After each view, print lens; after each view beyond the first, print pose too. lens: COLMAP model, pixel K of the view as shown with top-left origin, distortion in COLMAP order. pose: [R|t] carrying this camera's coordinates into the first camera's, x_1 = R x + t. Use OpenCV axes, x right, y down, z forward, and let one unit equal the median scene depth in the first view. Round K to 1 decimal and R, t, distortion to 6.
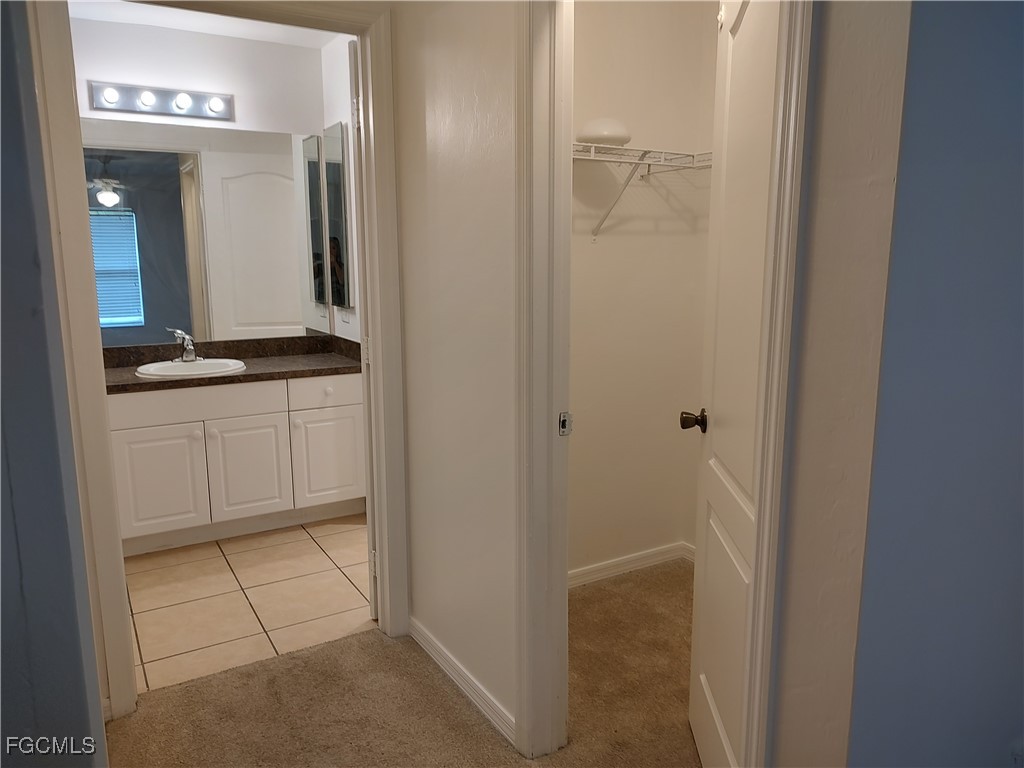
lens RADIAL K [[730.5, 0, 502.0], [0, 730.5, 386.2], [0, 0, 1]] dist [0.023813, -0.019100]
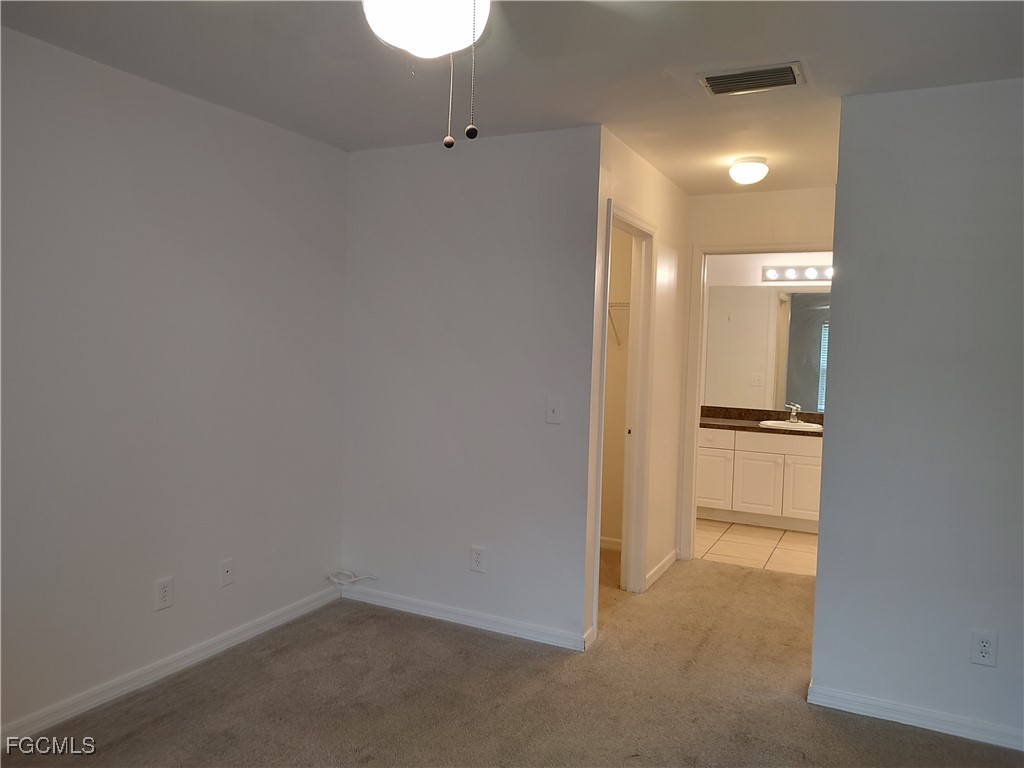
lens RADIAL K [[730.5, 0, 511.7], [0, 730.5, 383.4], [0, 0, 1]] dist [0.023813, -0.019100]
pose [[0.529560, 0.056879, -0.846364, 0.684609], [-0.171870, 0.984250, -0.041392, 0.062682], [0.830679, 0.167385, 0.530995, -0.462180]]
